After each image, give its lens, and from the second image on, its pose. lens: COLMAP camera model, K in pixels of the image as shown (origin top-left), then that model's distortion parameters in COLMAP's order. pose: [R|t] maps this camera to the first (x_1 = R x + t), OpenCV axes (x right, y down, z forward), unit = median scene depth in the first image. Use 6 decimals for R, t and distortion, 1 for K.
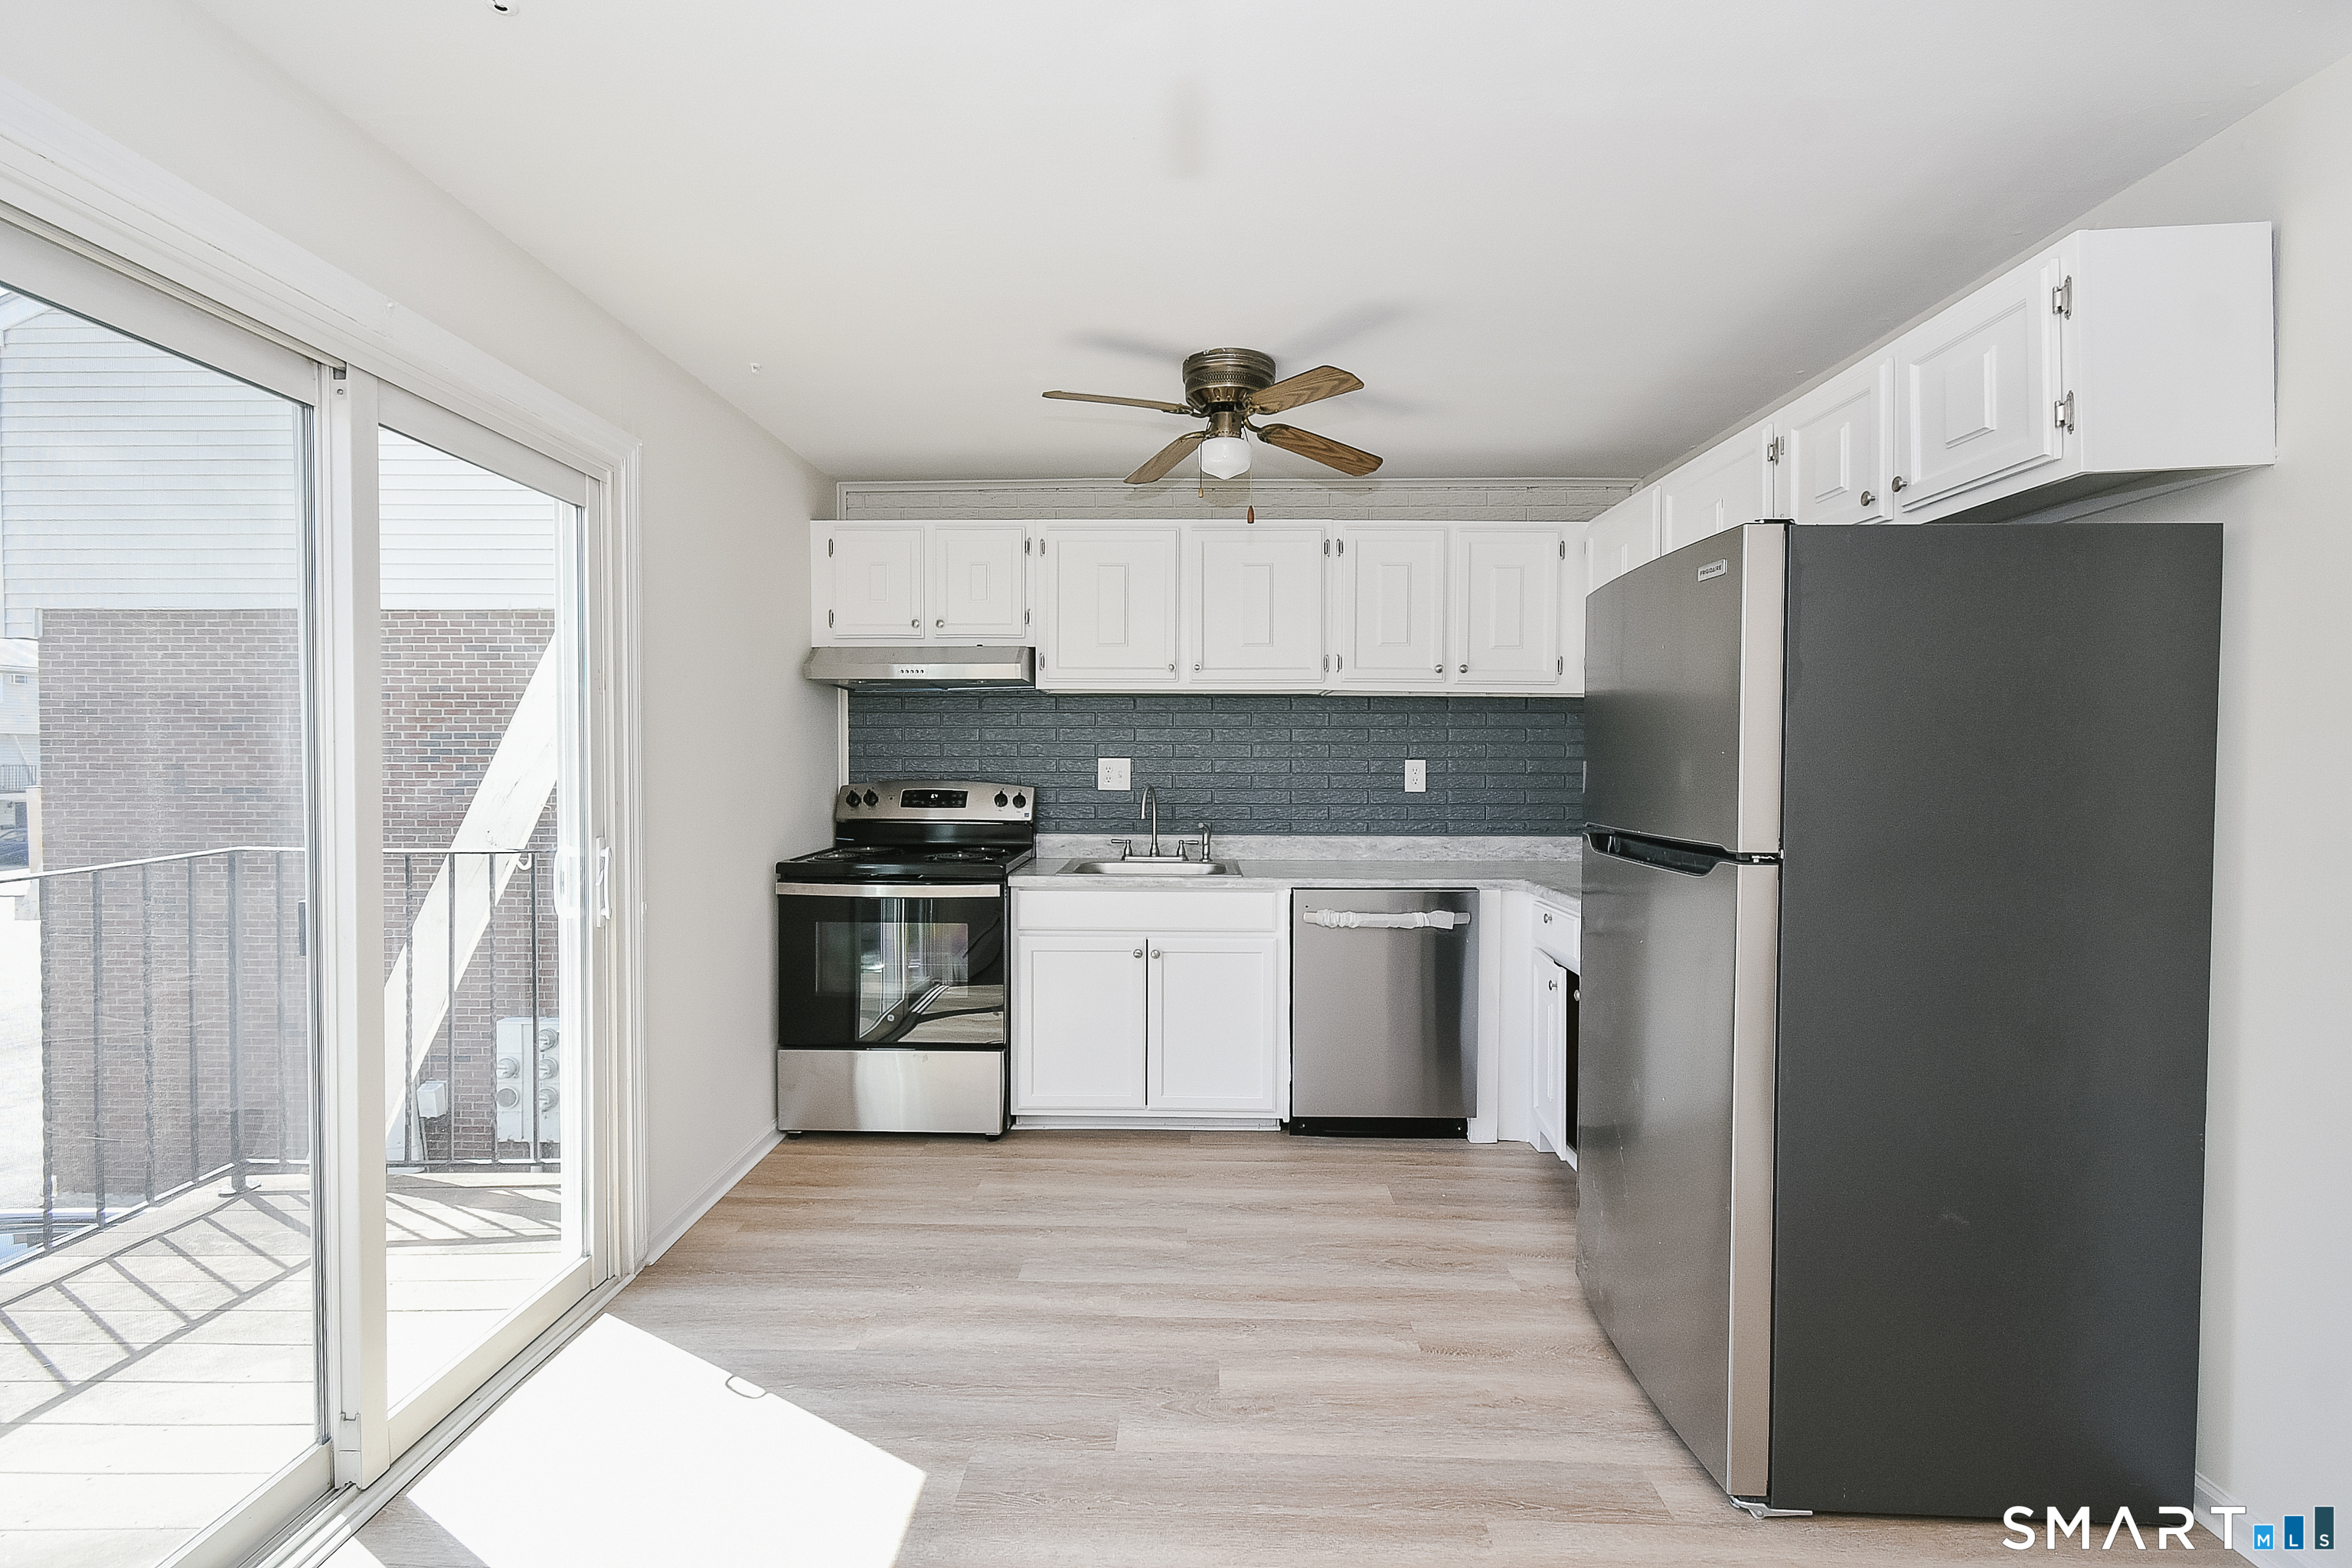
lens RADIAL K [[1030.9, 0, 1167.5], [0, 1030.9, 784.8], [0, 0, 1]] dist [0.000512, -0.000620]
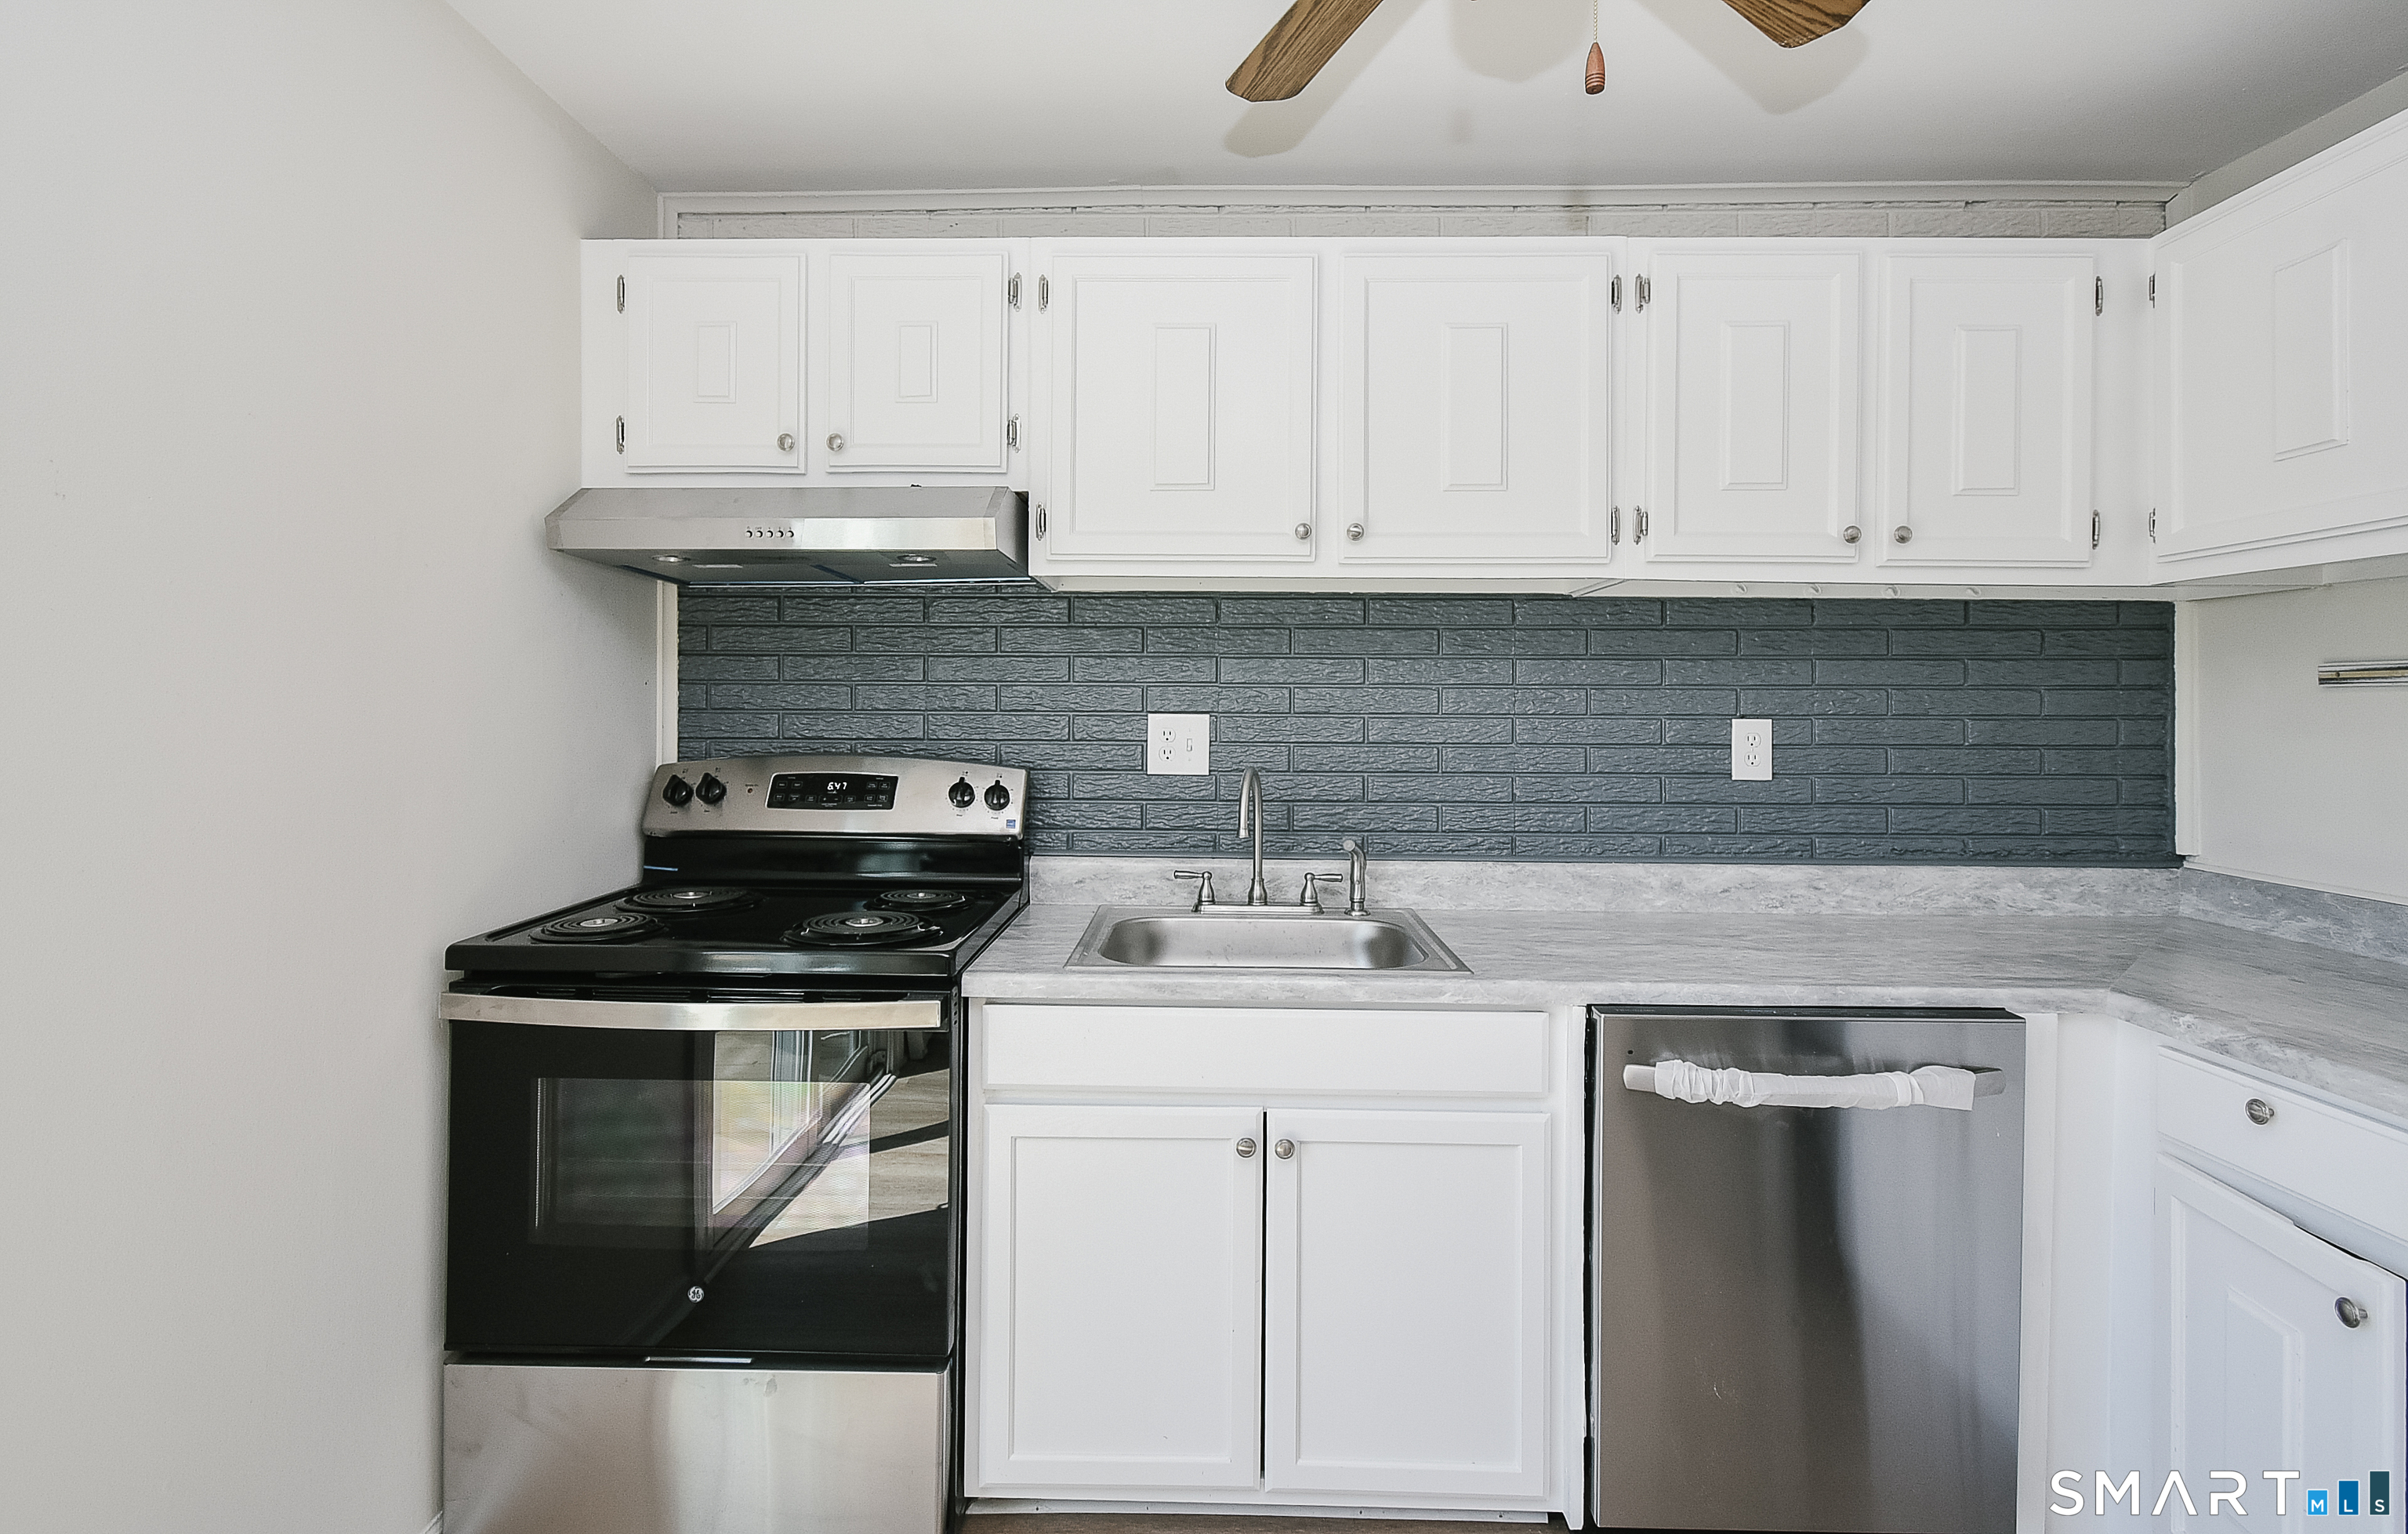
lens RADIAL K [[1145.2, 0, 1196.7], [0, 1145.2, 701.4], [0, 0, 1]] dist [0.012739, -0.000178]
pose [[0.999983, 0.002965, 0.004948, -0.049207], [-0.002814, 0.999541, -0.030156, -0.015732], [-0.005036, 0.030142, 0.999533, 0.448569]]
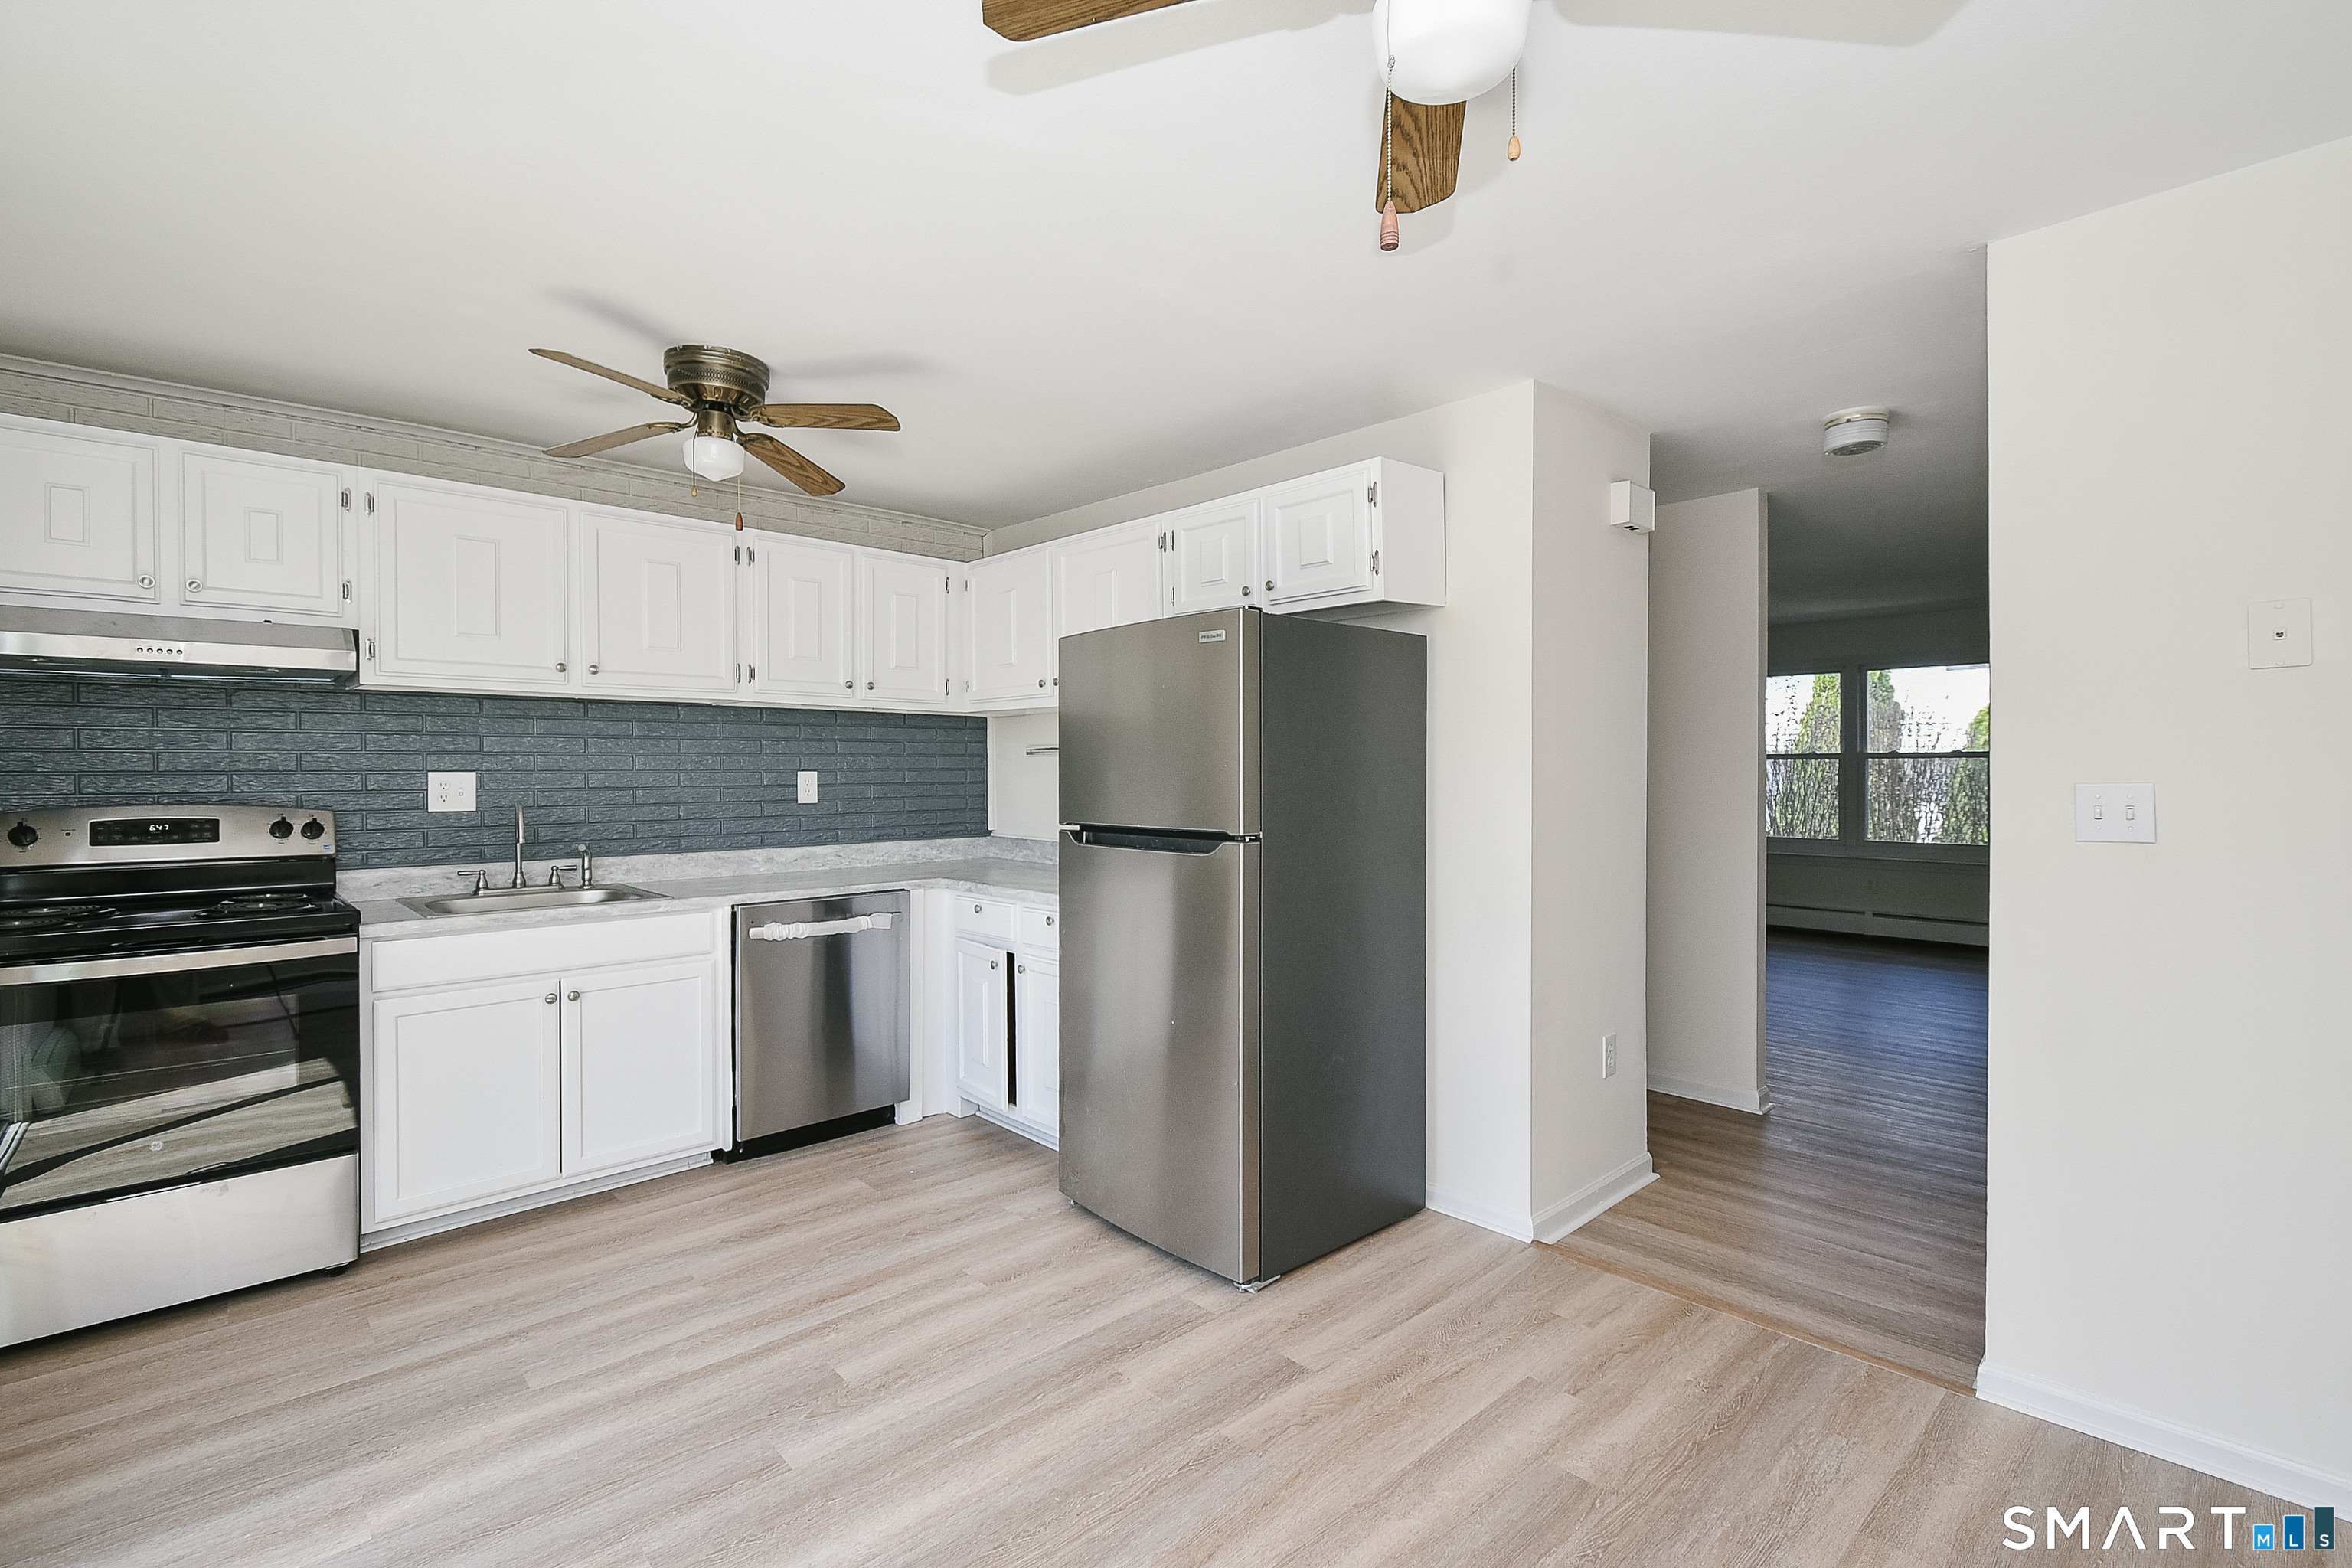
lens RADIAL K [[1055.3, 0, 1176.0], [0, 1055.3, 784.0], [0, 0, 1]] dist [-0.001223, -0.001005]
pose [[0.712816, -0.015064, 0.701189, -0.248971], [0.022623, 0.999743, -0.001520, -0.002182], [-0.700986, 0.016947, 0.712973, 0.002940]]
